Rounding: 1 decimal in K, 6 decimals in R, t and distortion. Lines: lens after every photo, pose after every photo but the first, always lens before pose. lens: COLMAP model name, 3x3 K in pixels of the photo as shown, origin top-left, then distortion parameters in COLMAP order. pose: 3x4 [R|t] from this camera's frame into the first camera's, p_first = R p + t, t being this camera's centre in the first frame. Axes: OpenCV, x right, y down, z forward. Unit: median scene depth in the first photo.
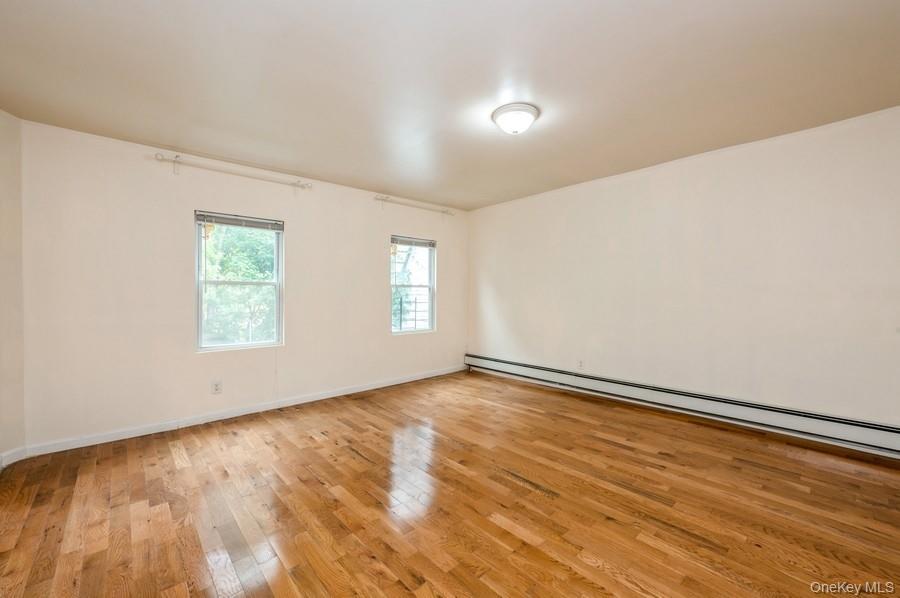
lens RADIAL K [[369.9, 0, 459.5], [0, 369.9, 297.6], [0, 0, 1]] dist [0.005333, -0.000578]
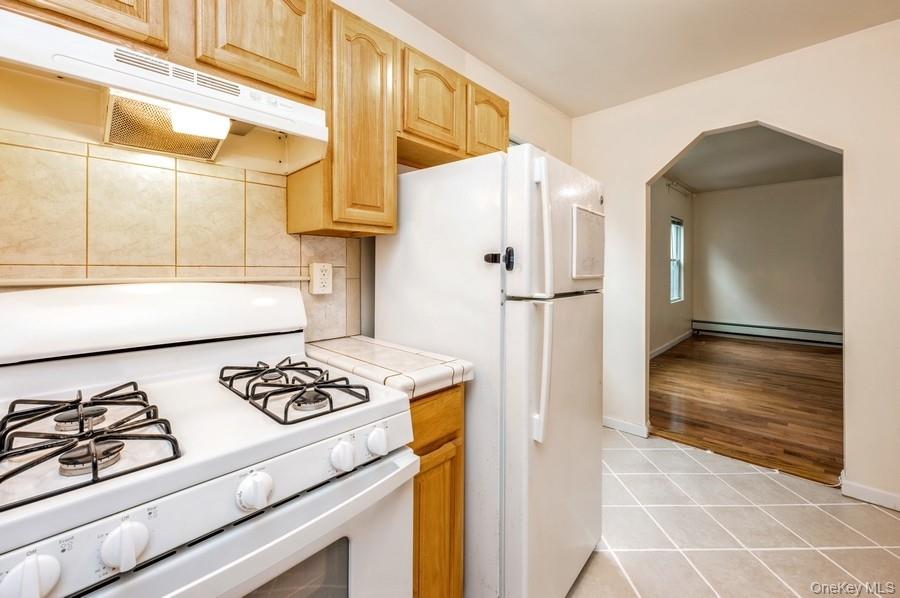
lens RADIAL K [[369.9, 0, 402.6], [0, 369.9, 271.7], [0, 0, 1]] dist [0.005333, -0.000578]
pose [[0.999904, 0.004194, 0.013210, -1.592912], [-0.004247, 0.999983, 0.003955, 0.007685], [-0.013193, -0.004010, 0.999905, -0.212400]]
